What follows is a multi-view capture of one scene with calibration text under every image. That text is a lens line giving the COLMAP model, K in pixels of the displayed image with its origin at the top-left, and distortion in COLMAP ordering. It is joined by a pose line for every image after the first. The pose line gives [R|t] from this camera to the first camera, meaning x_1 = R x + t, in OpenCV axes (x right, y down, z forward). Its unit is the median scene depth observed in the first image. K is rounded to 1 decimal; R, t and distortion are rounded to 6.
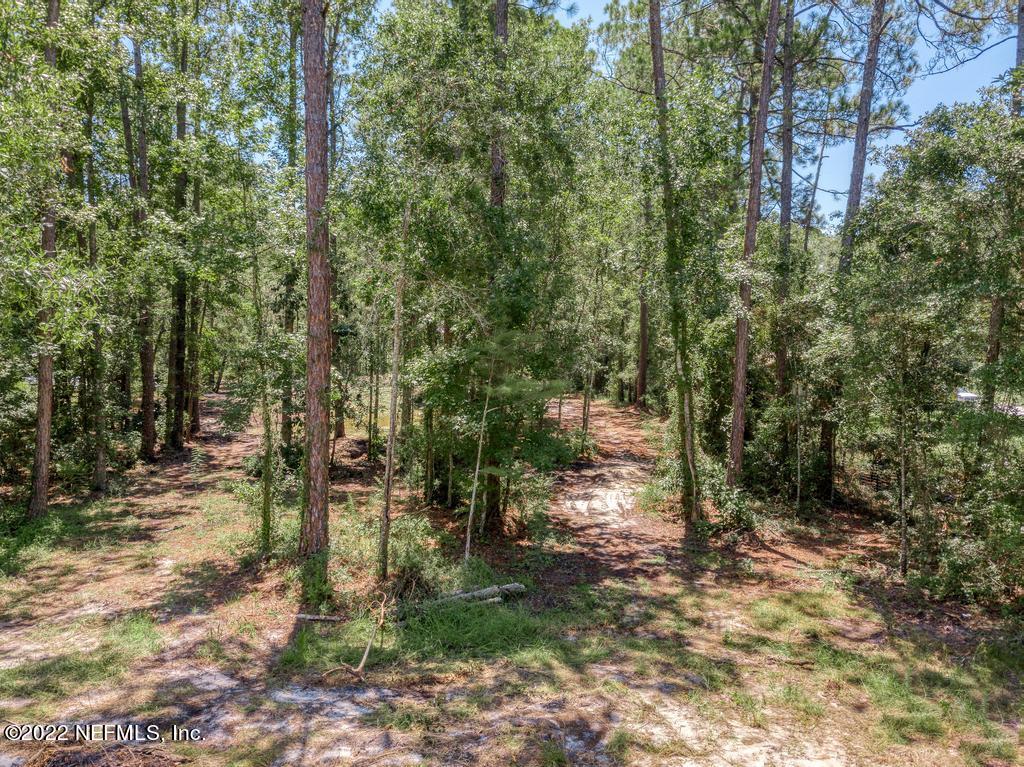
lens RADIAL K [[770.4, 0, 477.0], [0, 770.4, 385.6], [0, 0, 1]] dist [-0.004922, -0.001343]
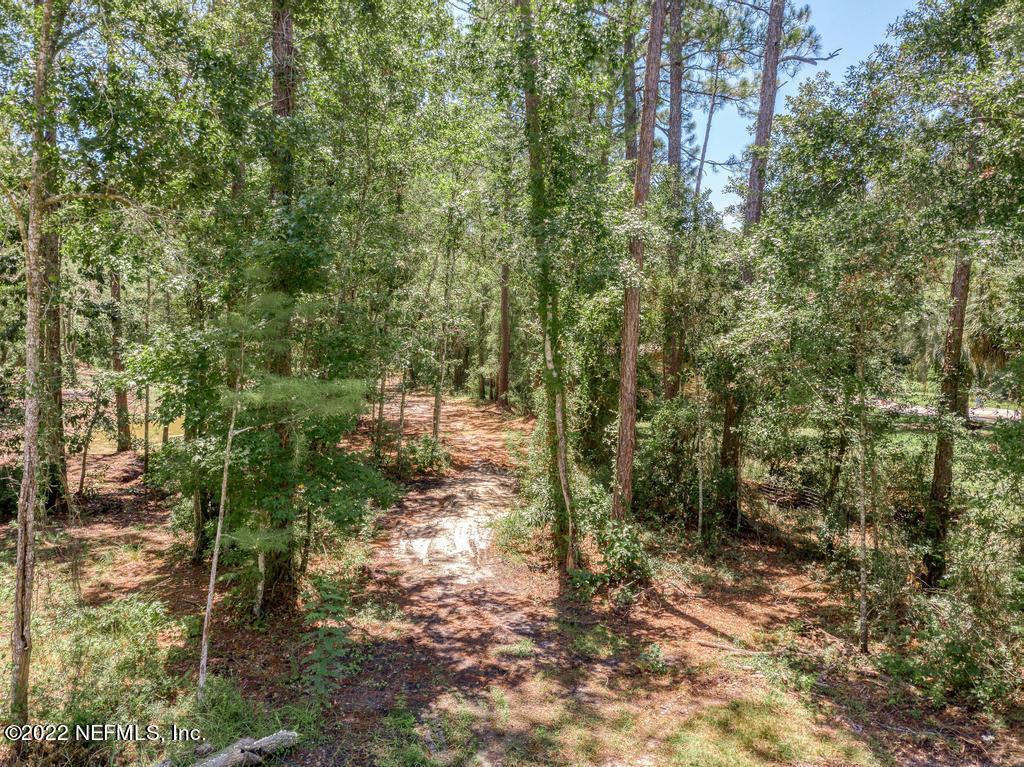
lens RADIAL K [[831.9, 0, 512.0], [0, 831.9, 383.5], [0, 0, 1]] dist [0.431214, 0.000173]
pose [[0.975968, -0.007859, 0.217773, 0.053894], [0.007385, 0.999968, 0.002989, -0.002893], [-0.217790, -0.001309, 0.975995, 0.226563]]
